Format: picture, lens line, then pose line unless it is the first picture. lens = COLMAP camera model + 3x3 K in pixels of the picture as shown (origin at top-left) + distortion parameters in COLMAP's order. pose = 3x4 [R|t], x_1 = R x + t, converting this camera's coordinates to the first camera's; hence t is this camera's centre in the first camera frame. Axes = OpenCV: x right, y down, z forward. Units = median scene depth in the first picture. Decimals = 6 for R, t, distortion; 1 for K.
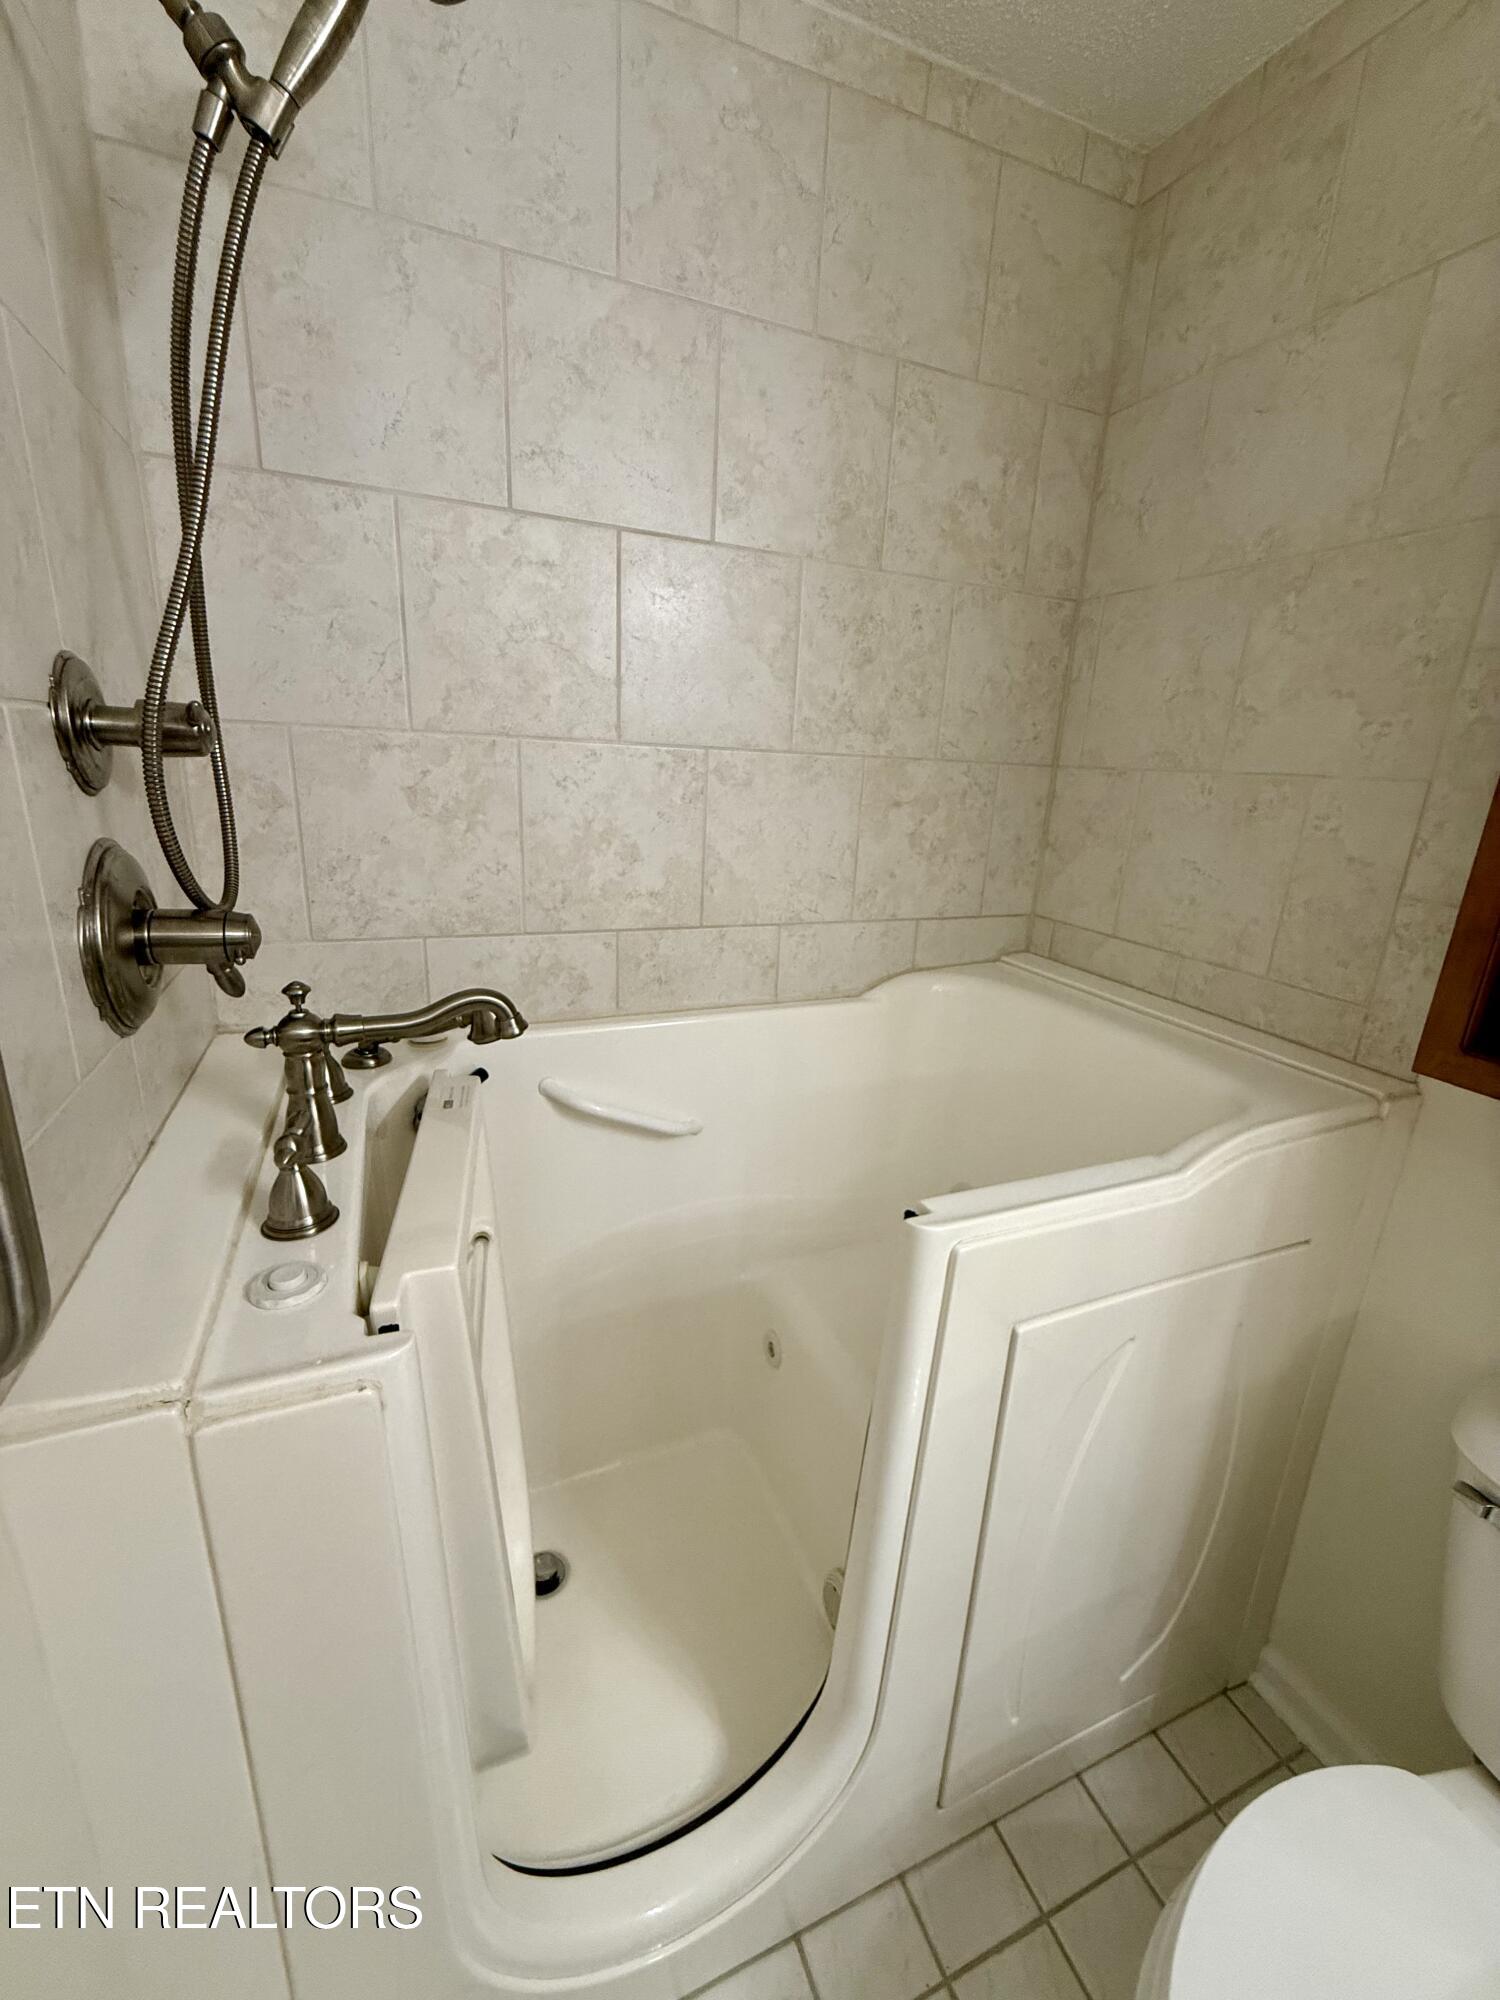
lens RADIAL K [[798.1, 0, 749.2], [0, 798.1, 989.7], [0, 0, 1]] dist [-0.001665, 0.000242]
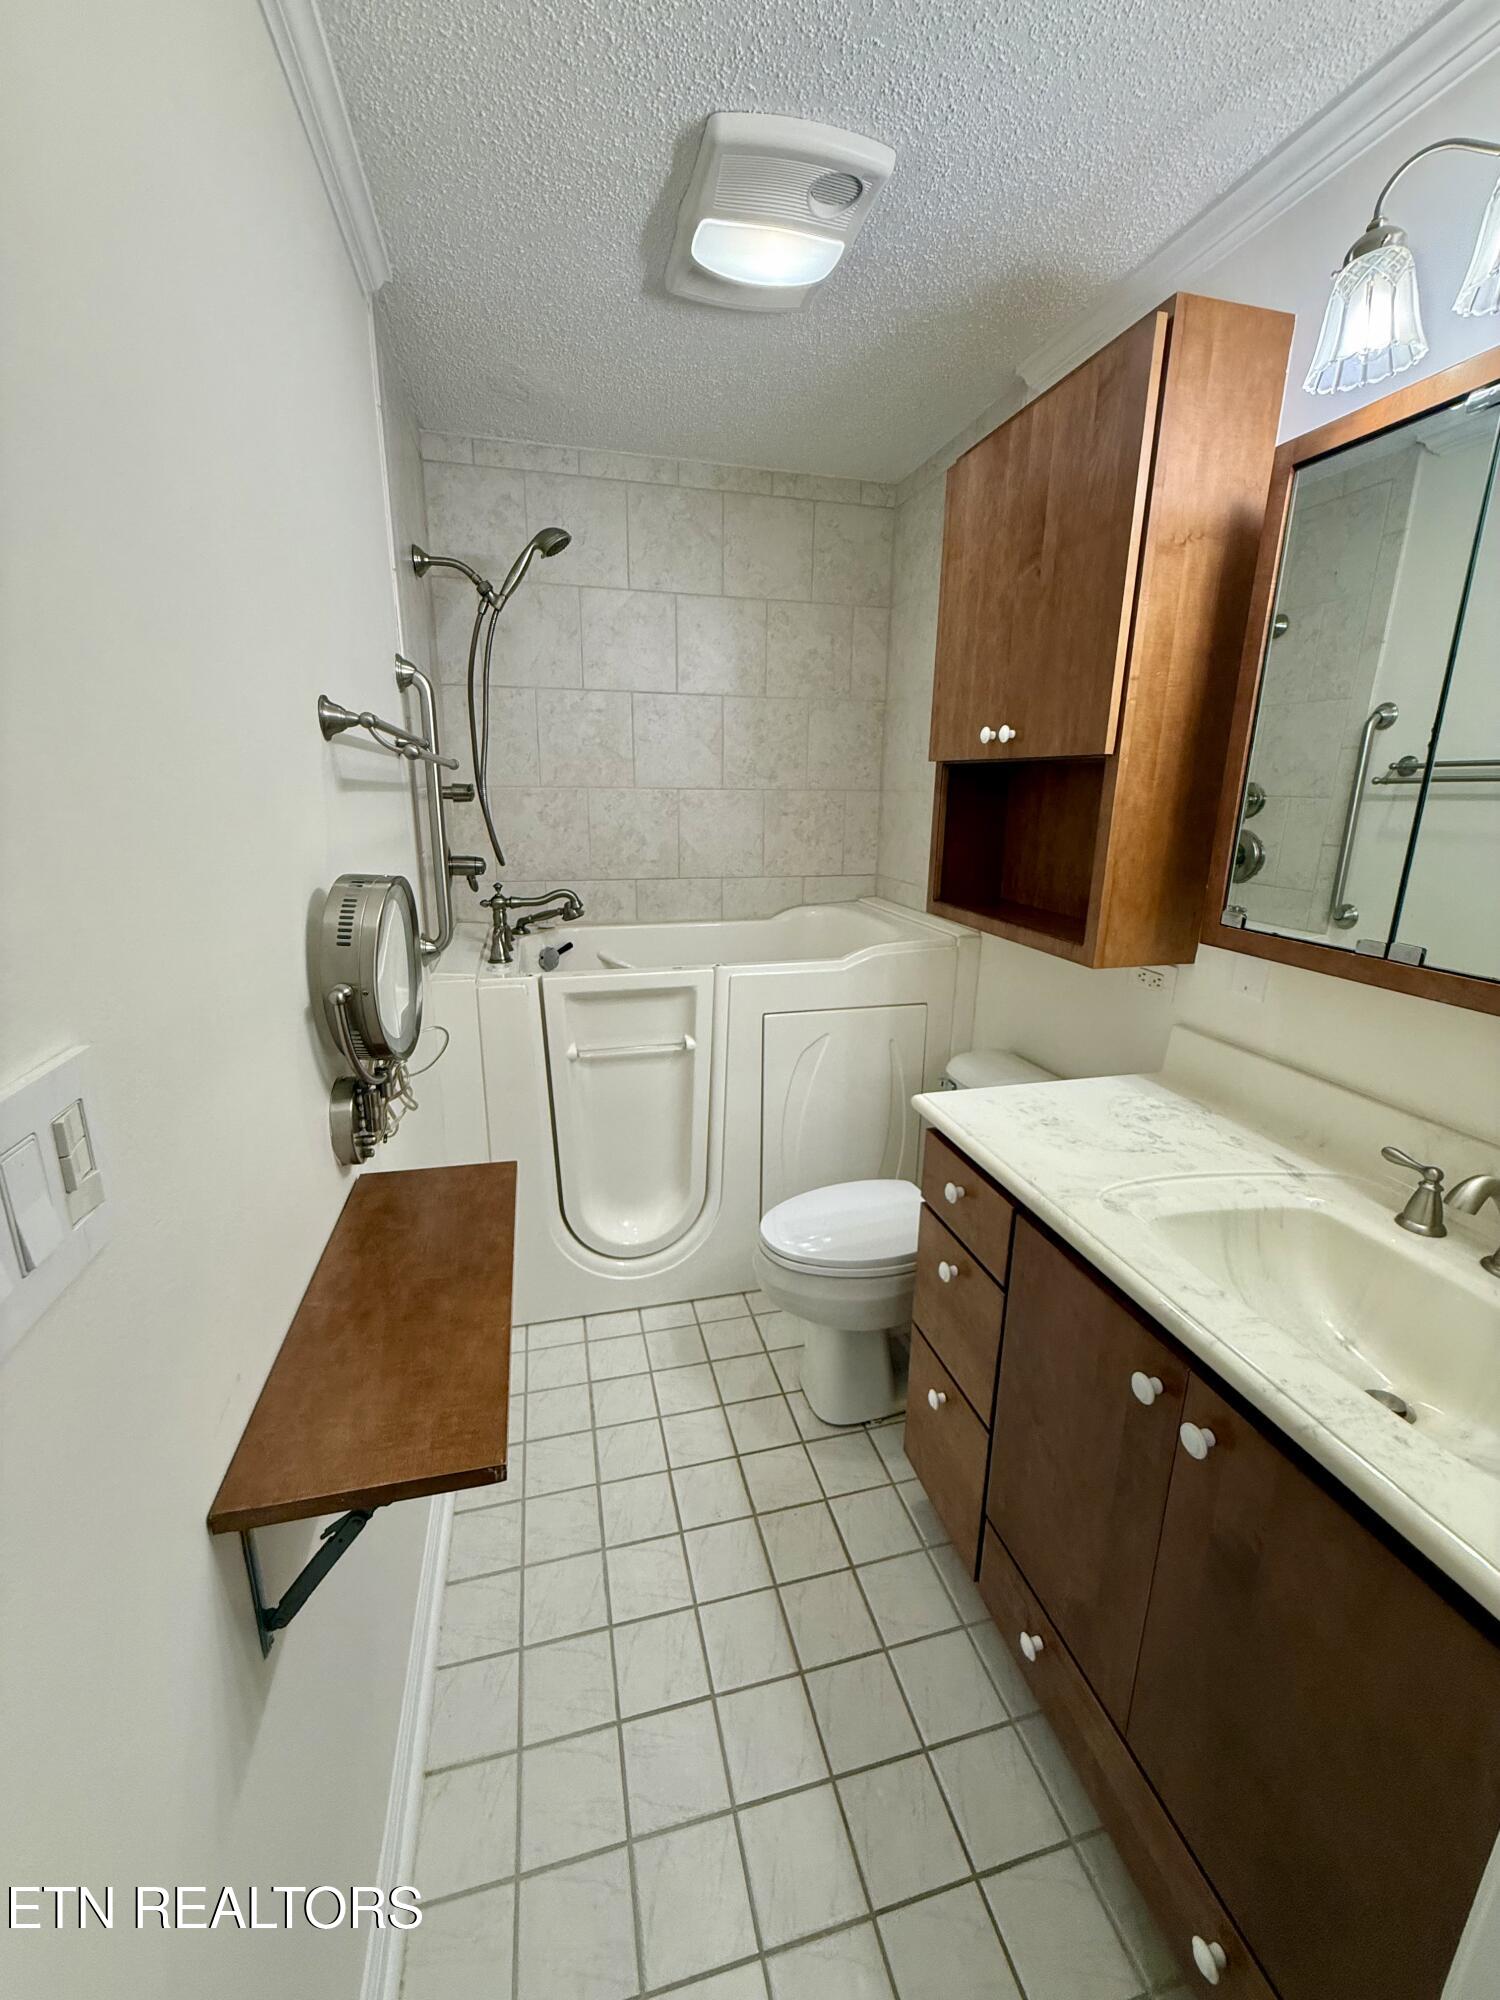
lens RADIAL K [[798.1, 0, 748.4], [0, 798.1, 988.6], [0, 0, 1]] dist [-0.001665, 0.000242]
pose [[0.988772, -0.000149, -0.149434, 0.469029], [-0.005120, 0.999379, -0.034873, 0.303852], [0.149346, 0.035247, 0.988157, -1.063346]]
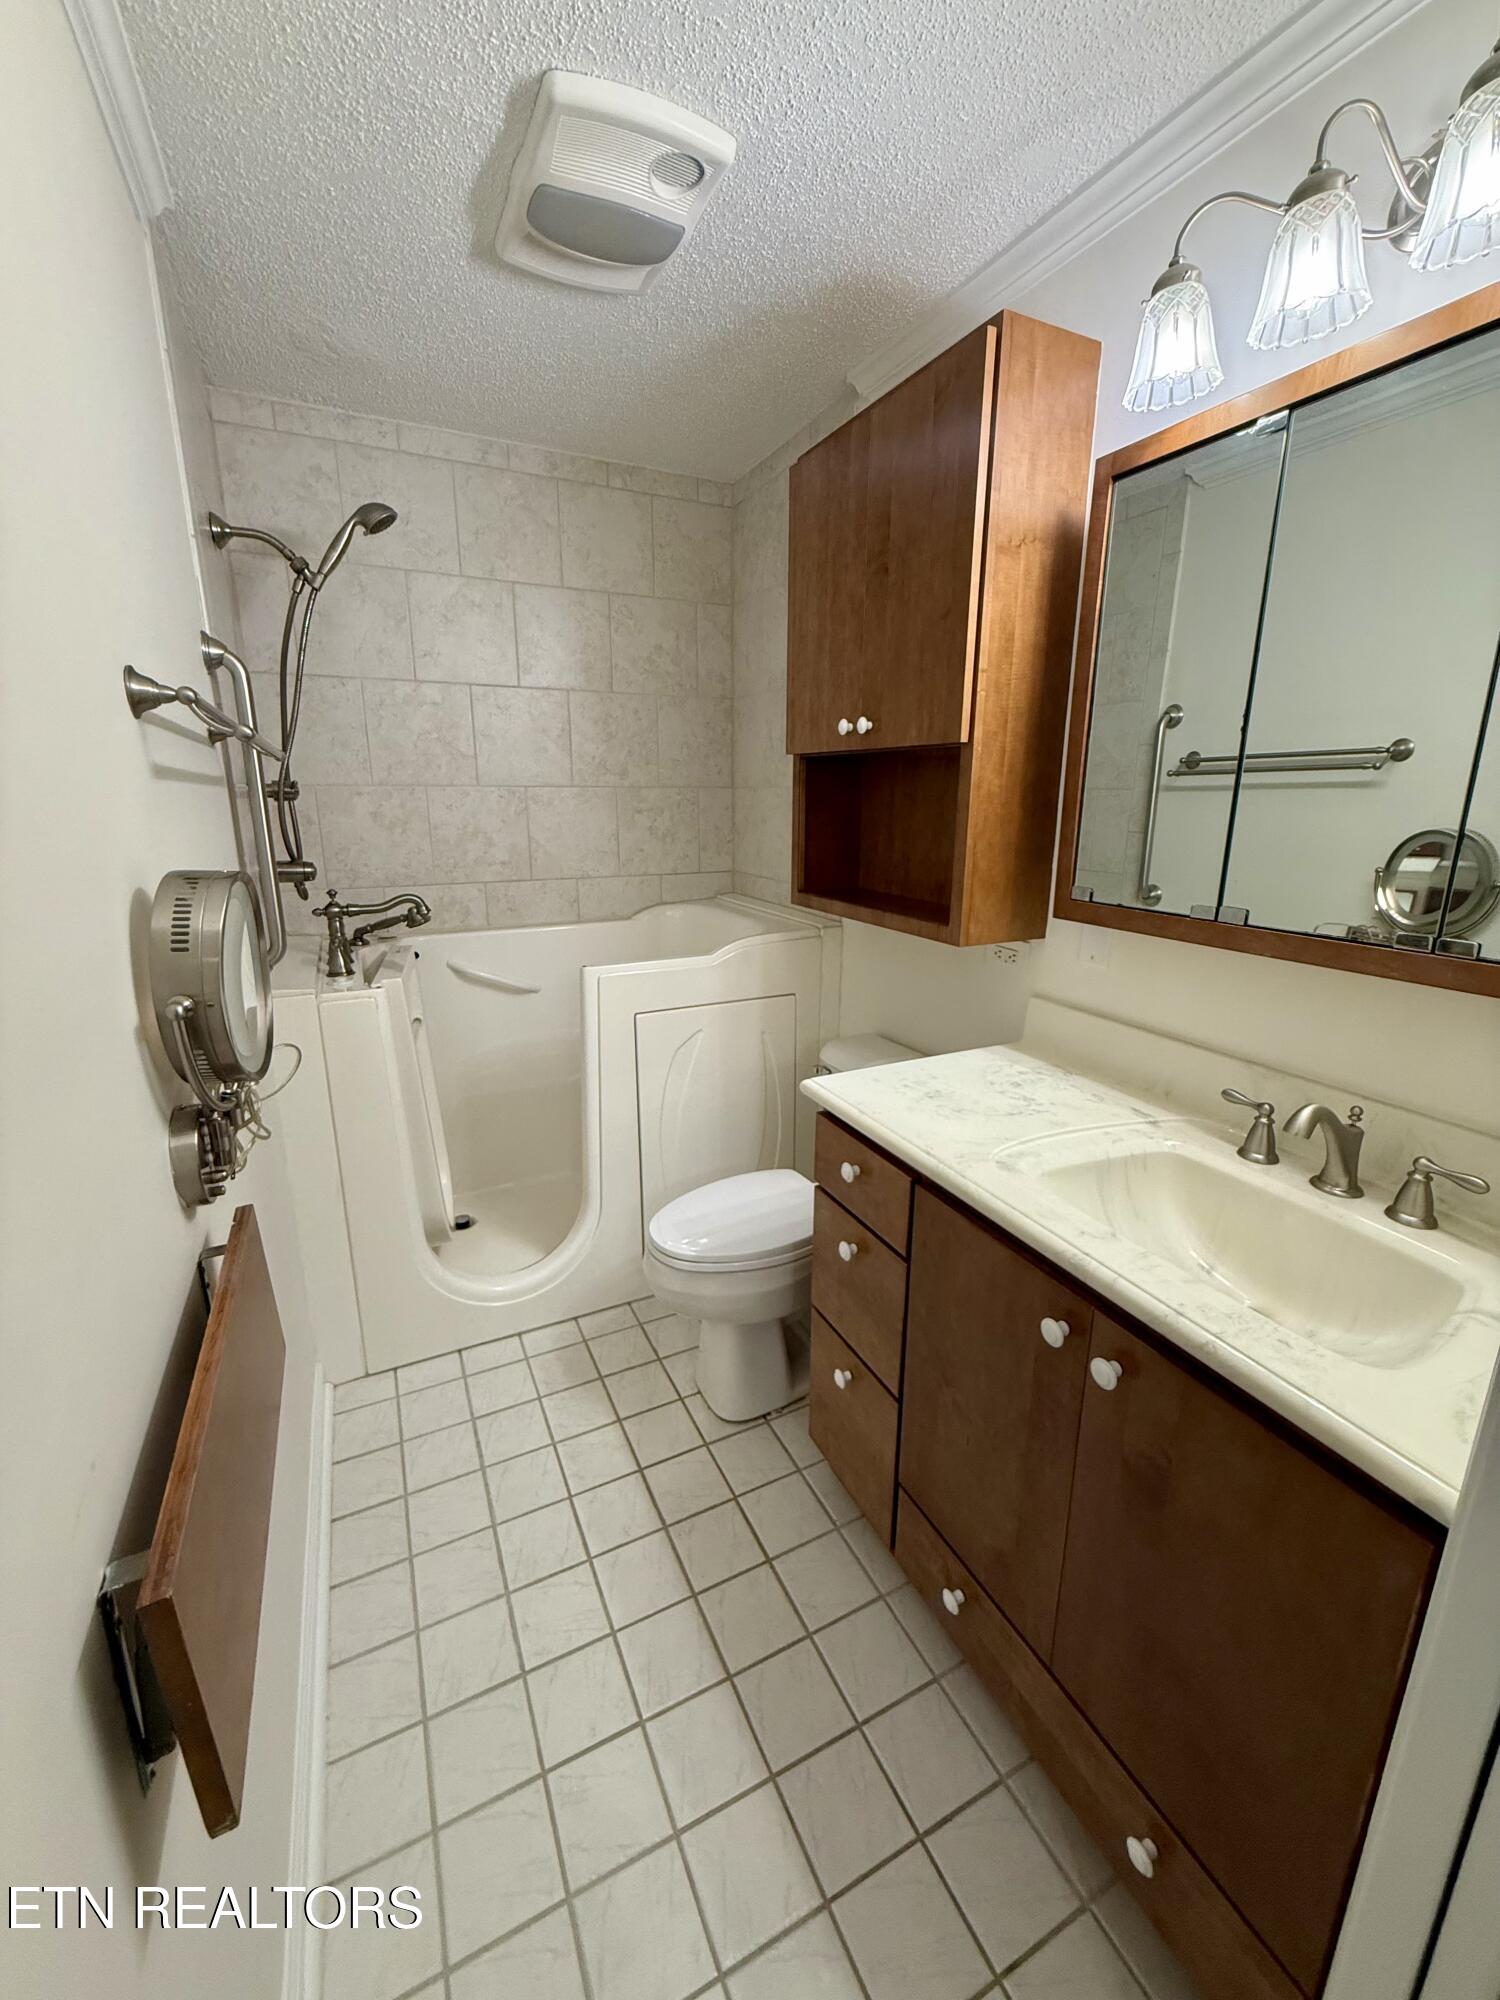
lens RADIAL K [[798.1, 0, 748.5], [0, 798.1, 988.8], [0, 0, 1]] dist [-0.001665, 0.000242]
pose [[0.997230, -0.058781, 0.045572, 0.406902], [0.060435, 0.997530, -0.035808, 0.320878], [-0.043355, 0.038463, 0.998319, -1.044282]]
